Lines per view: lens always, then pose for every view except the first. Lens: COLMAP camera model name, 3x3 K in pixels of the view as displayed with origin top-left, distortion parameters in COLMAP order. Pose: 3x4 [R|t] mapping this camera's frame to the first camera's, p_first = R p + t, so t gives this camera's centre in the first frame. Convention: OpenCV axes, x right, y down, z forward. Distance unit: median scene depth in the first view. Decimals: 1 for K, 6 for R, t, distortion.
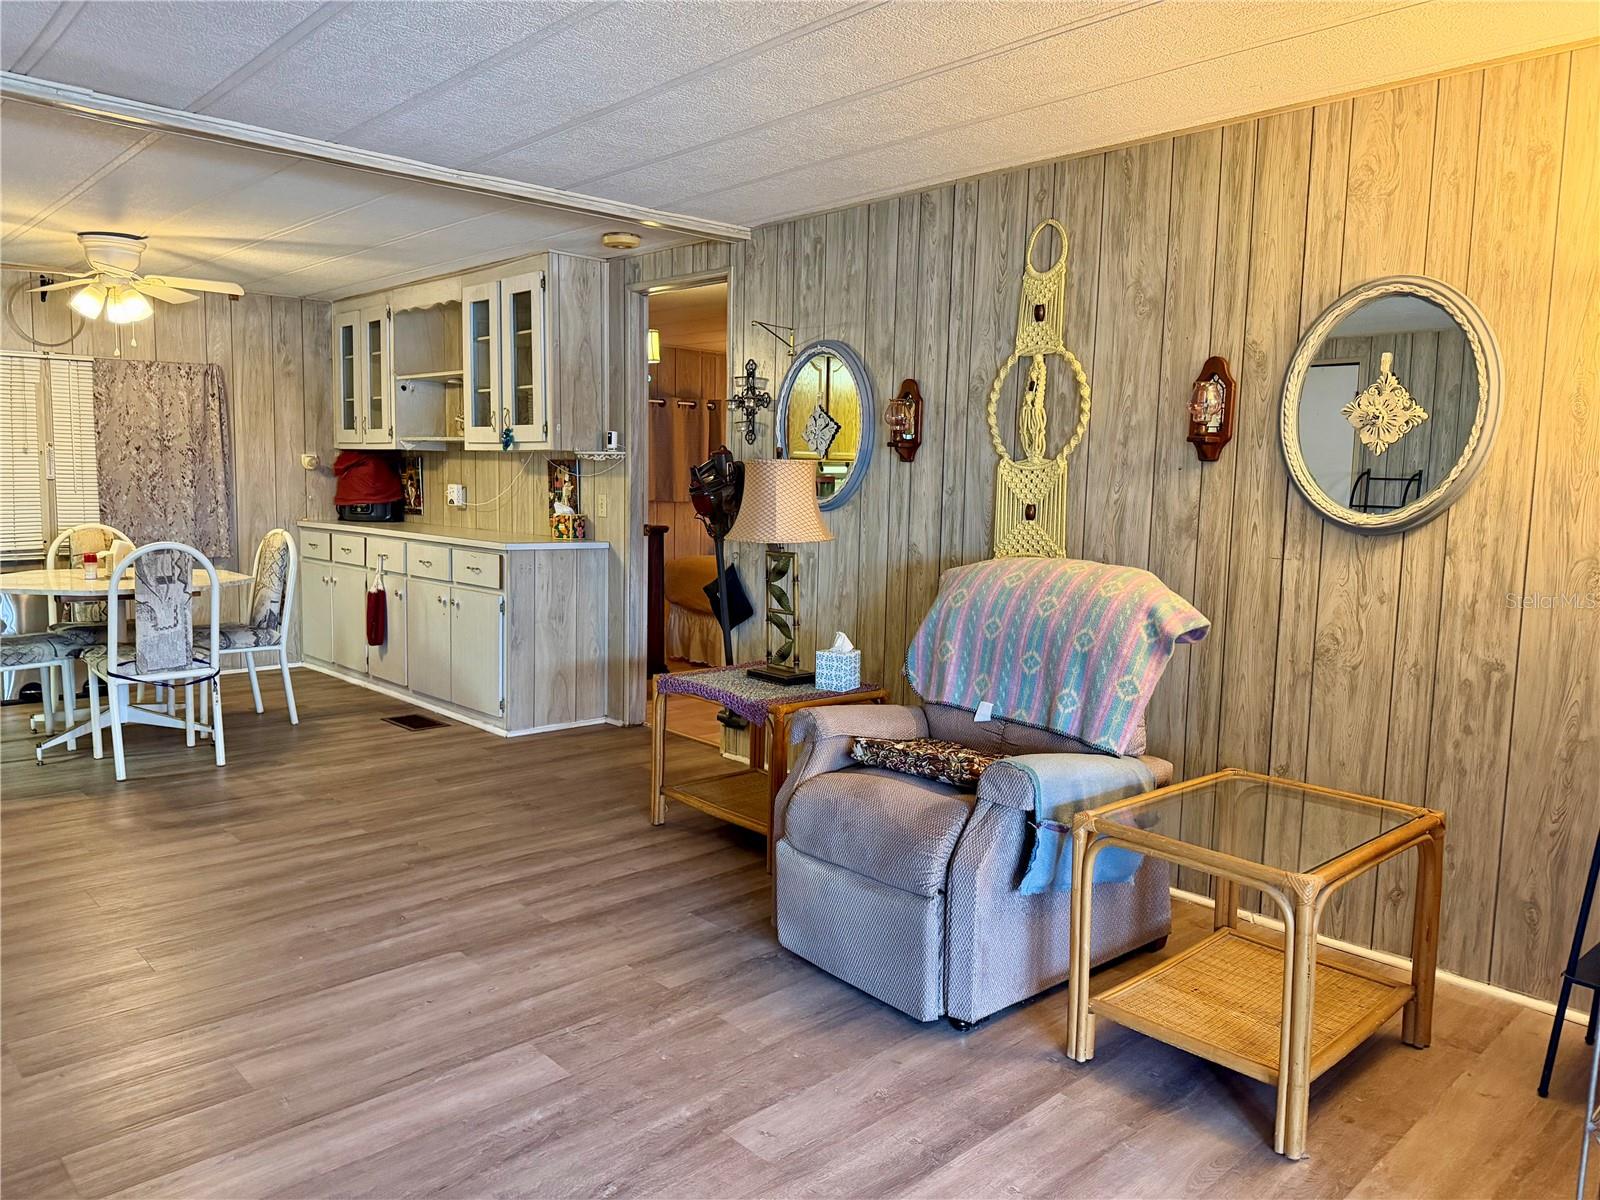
lens RADIAL K [[1113.3, 0, 800.0], [0, 1113.3, 600.0], [0, 0, 1]] dist [0.120227, -0.222125]
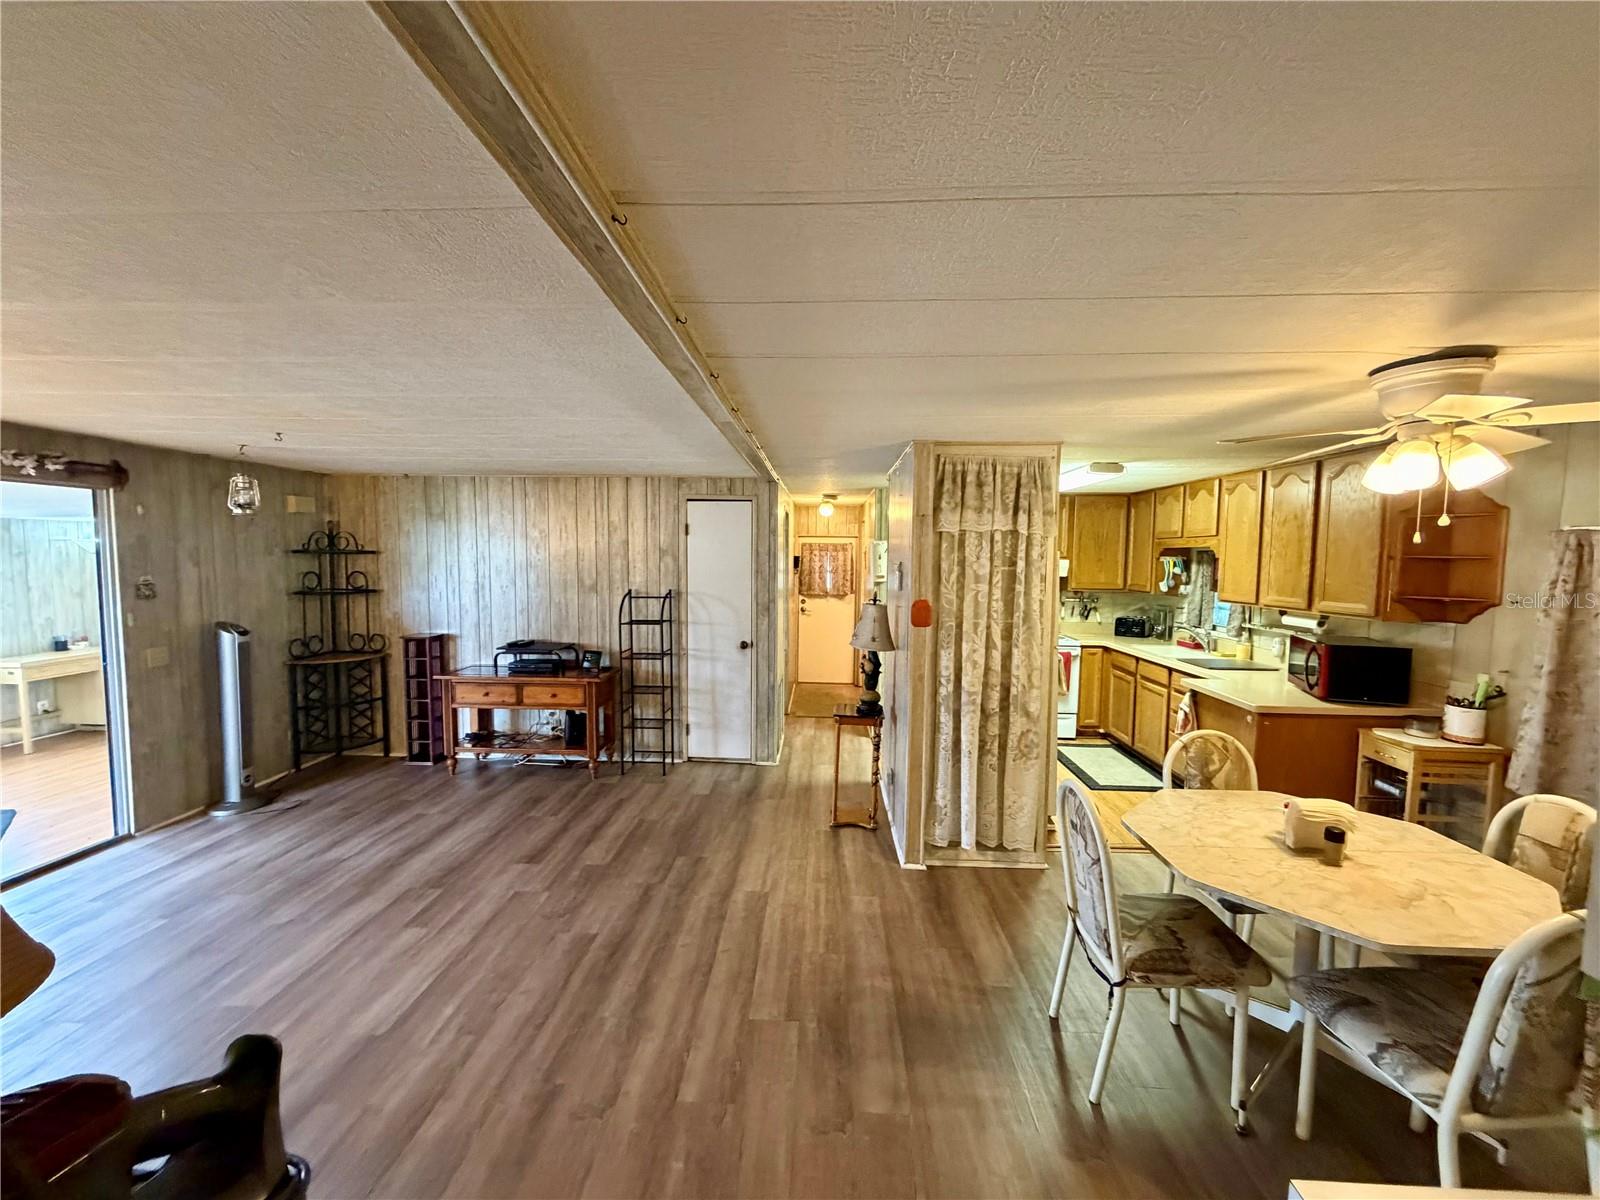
lens RADIAL K [[635.5, 0, 796.2], [0, 635.5, 597.9], [0, 0, 1]] dist [0.002058, -0.000637]
pose [[-0.716956, 0.017095, -0.696909, -0.076365], [-0.101851, 0.986403, 0.128977, -0.188107], [0.689638, 0.163451, -0.705467, 0.977518]]
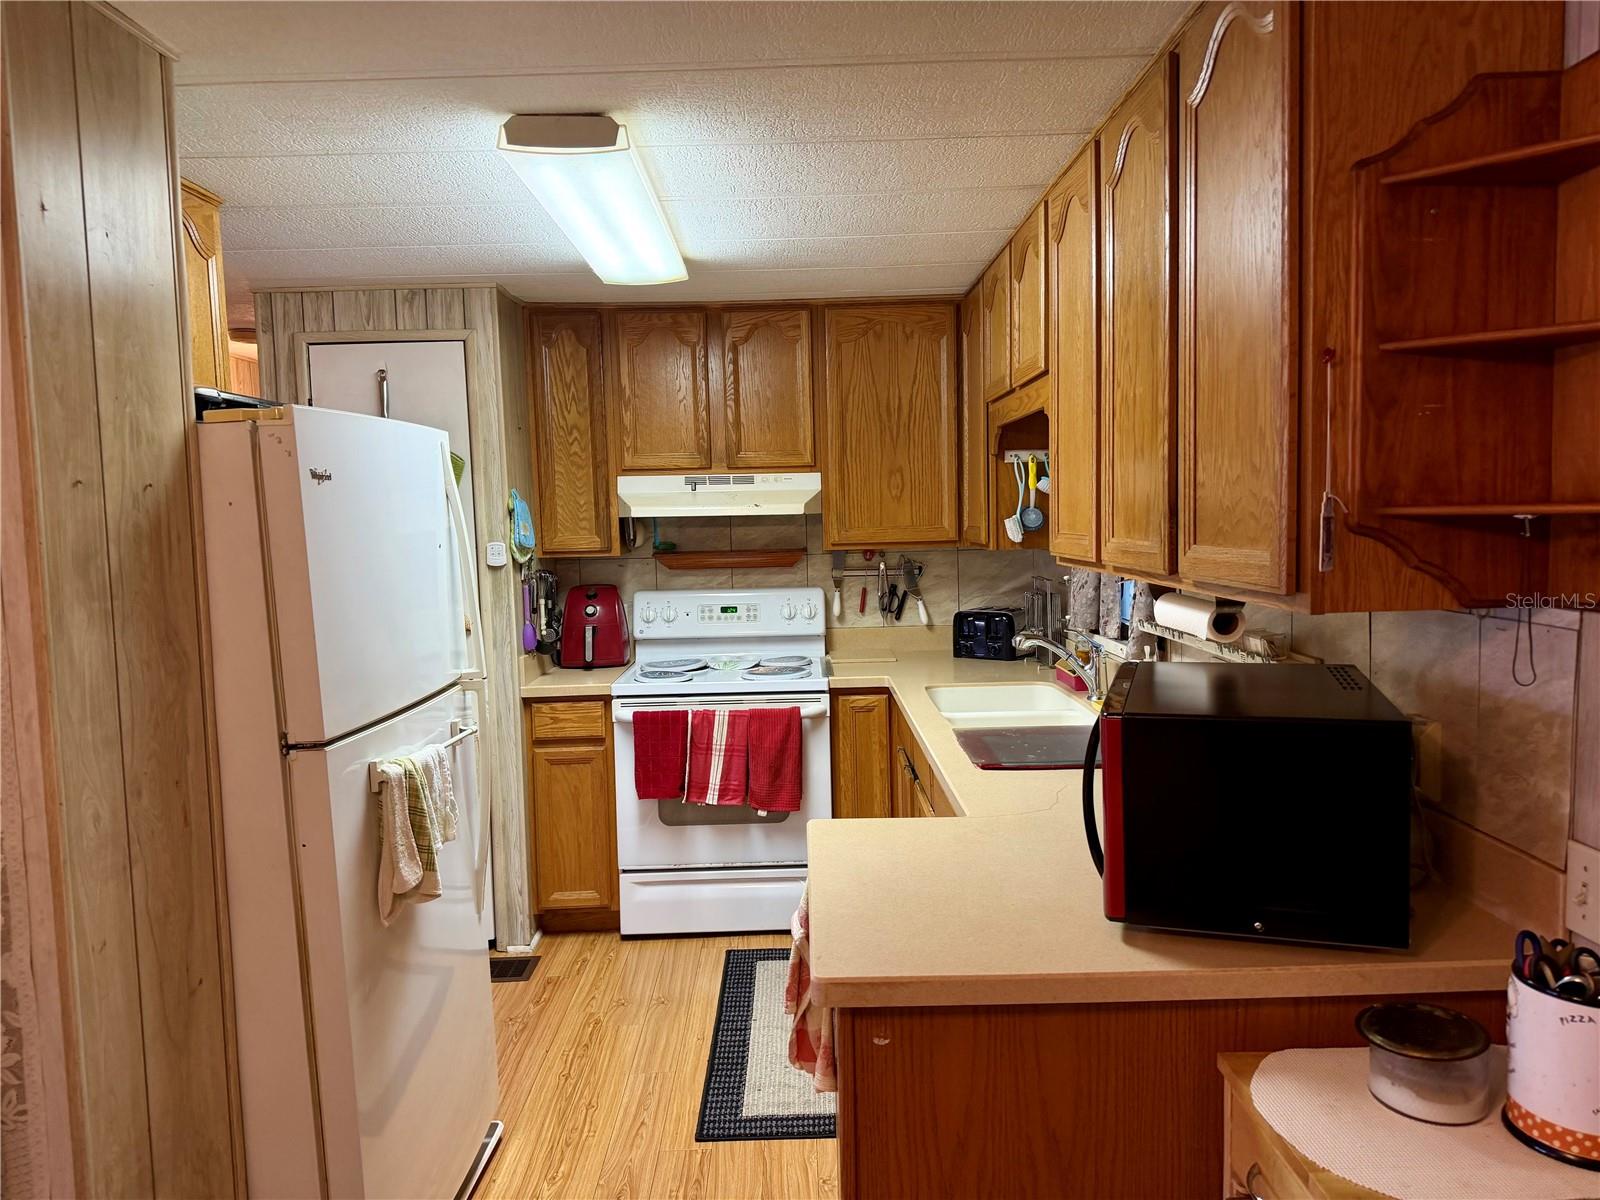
lens RADIAL K [[1113.0, 0, 806.8], [0, 1113.0, 598.4], [0, 0, 1]] dist [0.102508, -0.144613]
pose [[-0.673699, 0.054088, -0.737024, -0.625452], [-0.069057, 0.988346, 0.135656, -0.176299], [0.735772, 0.142288, -0.662113, 1.028244]]
